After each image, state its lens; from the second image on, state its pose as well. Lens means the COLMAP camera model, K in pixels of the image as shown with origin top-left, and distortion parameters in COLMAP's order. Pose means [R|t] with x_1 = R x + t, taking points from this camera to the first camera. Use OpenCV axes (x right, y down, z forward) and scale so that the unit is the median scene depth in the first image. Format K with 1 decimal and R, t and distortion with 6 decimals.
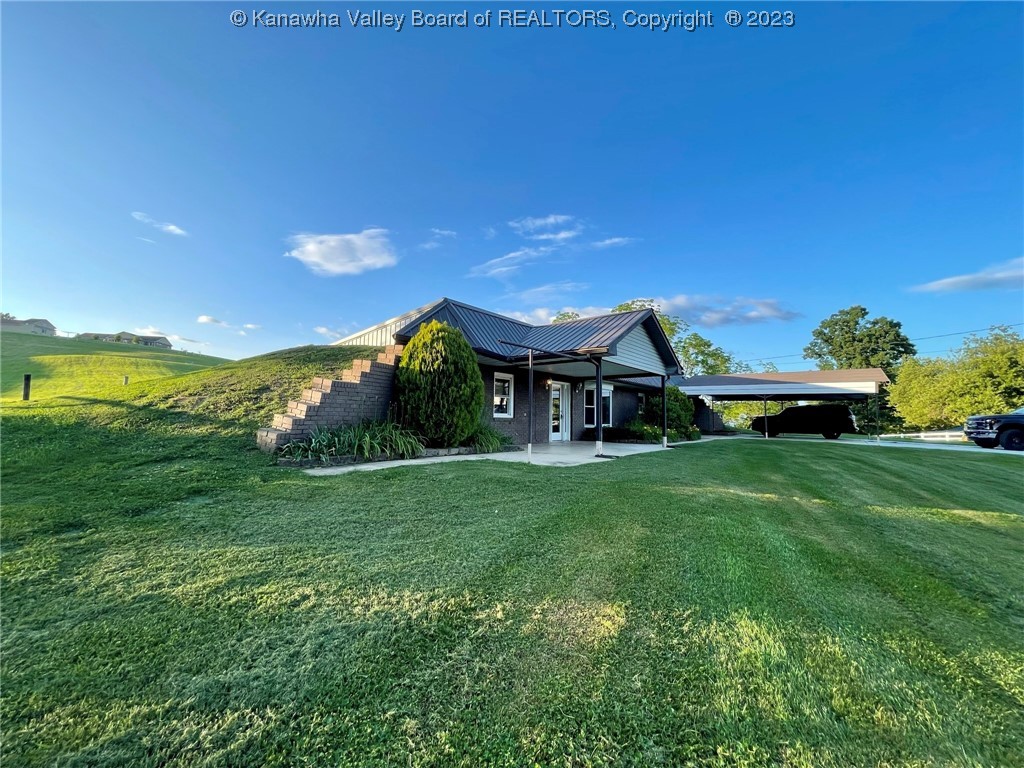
lens RADIAL K [[414.4, 0, 509.1], [0, 414.4, 381.6], [0, 0, 1]] dist [-0.002631, -0.000119]
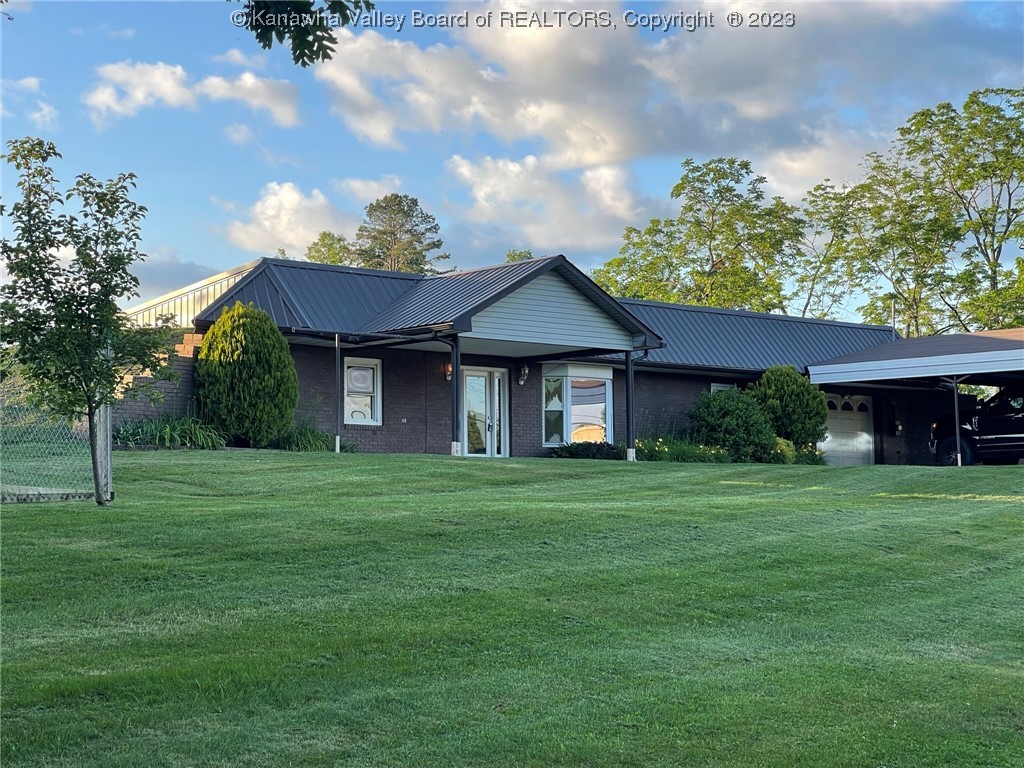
lens RADIAL K [[1912.2, 0, 509.1], [0, 1912.2, 381.8], [0, 0, 1]] dist [0.118813, 0.000000]
pose [[0.987241, -0.040568, -0.153979, 1.008736], [0.040897, 0.999163, -0.001026, 0.044792], [0.153892, -0.005284, 0.988074, -2.924052]]
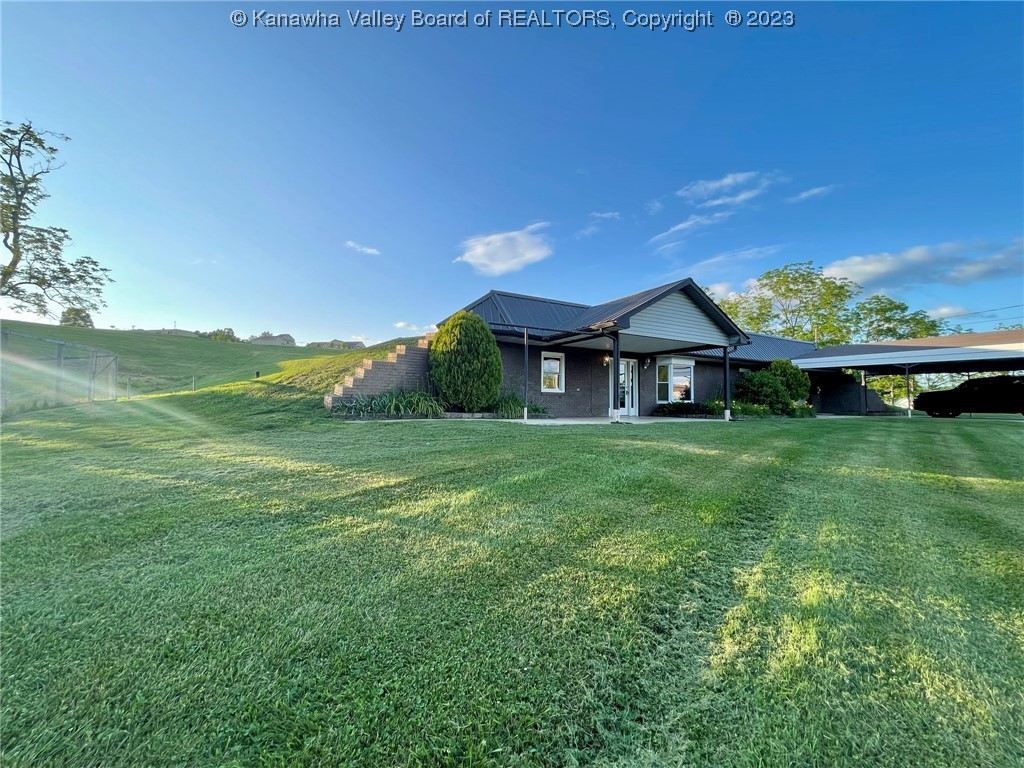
lens RADIAL K [[414.4, 0, 517.4], [0, 414.4, 392.2], [0, 0, 1]] dist [-0.002631, -0.000119]
pose [[0.934501, -0.017459, -0.355533, 0.420946], [0.037005, 0.998150, 0.048251, 0.043315], [0.354033, -0.058247, 0.933417, -0.110318]]
